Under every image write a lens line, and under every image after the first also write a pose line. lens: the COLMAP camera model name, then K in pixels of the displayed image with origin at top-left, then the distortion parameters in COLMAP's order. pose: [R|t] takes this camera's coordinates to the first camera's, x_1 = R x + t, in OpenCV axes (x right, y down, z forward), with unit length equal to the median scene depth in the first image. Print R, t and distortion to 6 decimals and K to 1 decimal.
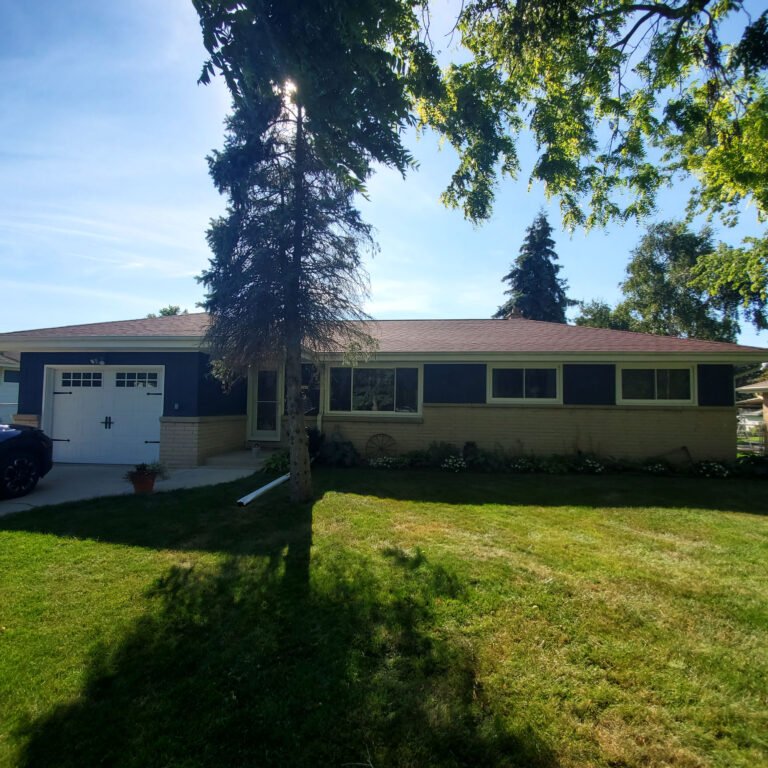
lens RADIAL K [[407.8, 0, 384.1], [0, 407.8, 388.4], [0, 0, 1]] dist [0.010852, -0.016028]
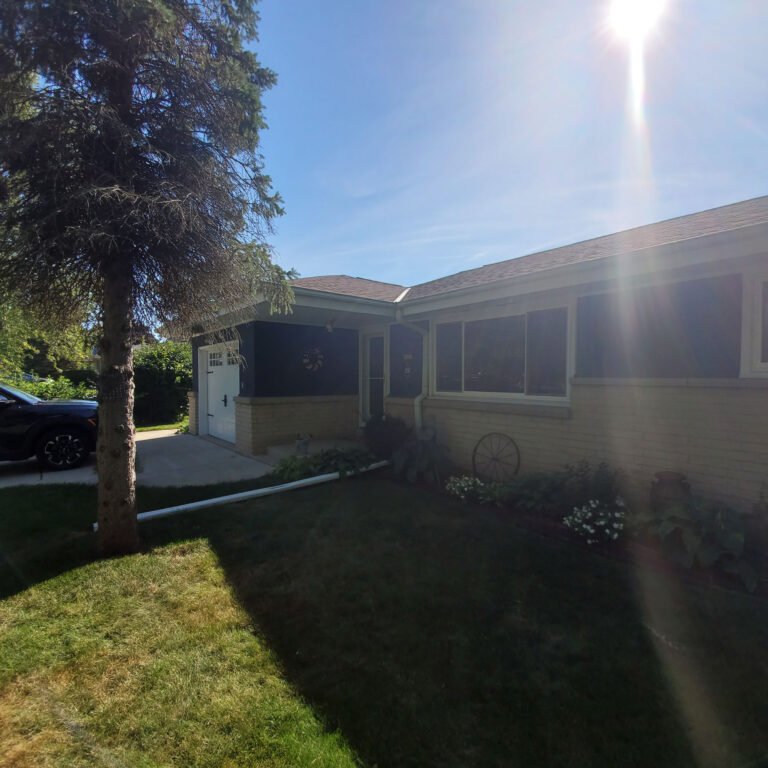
lens RADIAL K [[407.8, 0, 383.5], [0, 407.8, 383.4], [0, 0, 1]] dist [0.010852, -0.016028]
pose [[0.707070, 0.001697, -0.707141, 0.311734], [0.039152, 0.998369, 0.041544, 0.013080], [0.706059, -0.057060, 0.705851, 0.525283]]
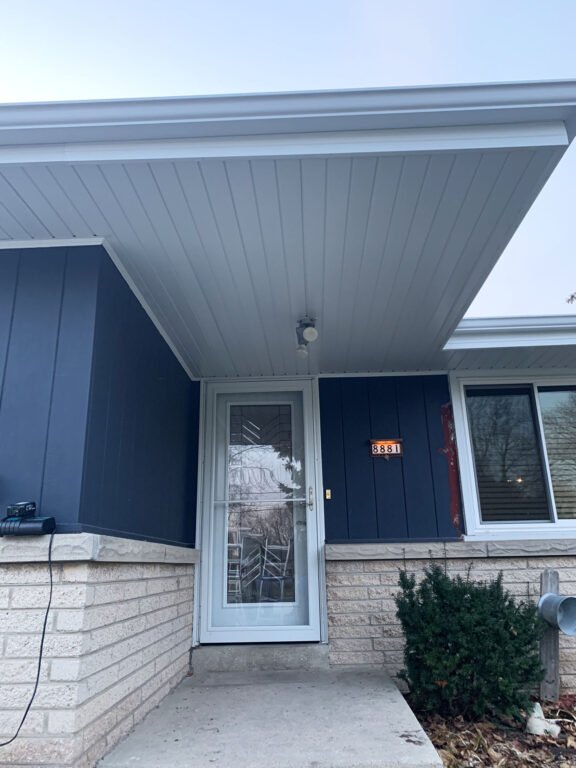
lens RADIAL K [[593.3, 0, 286.9], [0, 593.3, 368.0], [0, 0, 1]] dist [0.013396, -0.022060]
pose [[0.997365, -0.017533, 0.070403, -0.336700], [0.036620, 0.959341, -0.279865, 0.068853], [-0.062634, 0.281705, 0.957454, 0.621464]]
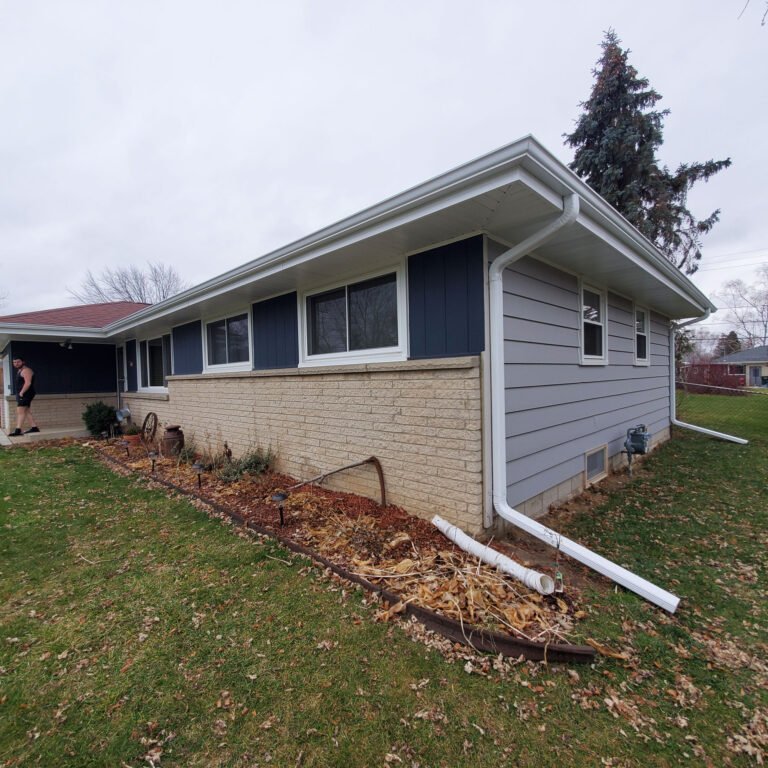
lens RADIAL K [[407.8, 0, 378.3], [0, 407.8, 384.9], [0, 0, 1]] dist [0.010852, -0.016028]
pose [[0.775284, -0.021770, -0.631237, 1.014248], [0.057187, 0.997720, 0.035828, 0.051647], [0.629018, -0.063875, 0.774762, 0.675092]]
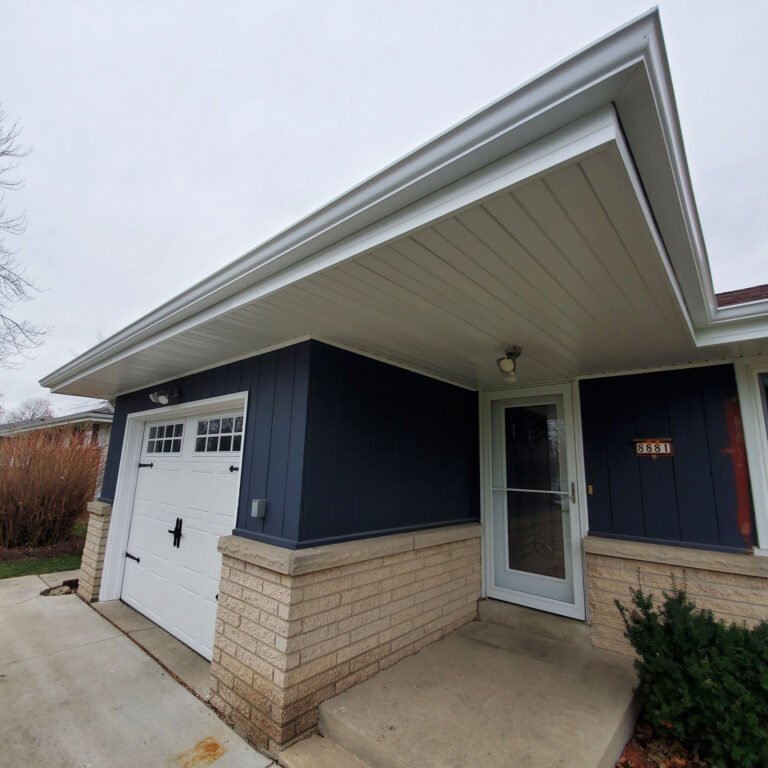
lens RADIAL K [[407.8, 0, 381.1], [0, 407.8, 385.5], [0, 0, 1]] dist [0.010852, -0.016028]
pose [[0.811978, -0.108244, -0.573563, -0.202786], [0.006564, 0.984285, -0.176465, 0.004776], [0.583651, 0.139521, 0.799929, 0.701911]]
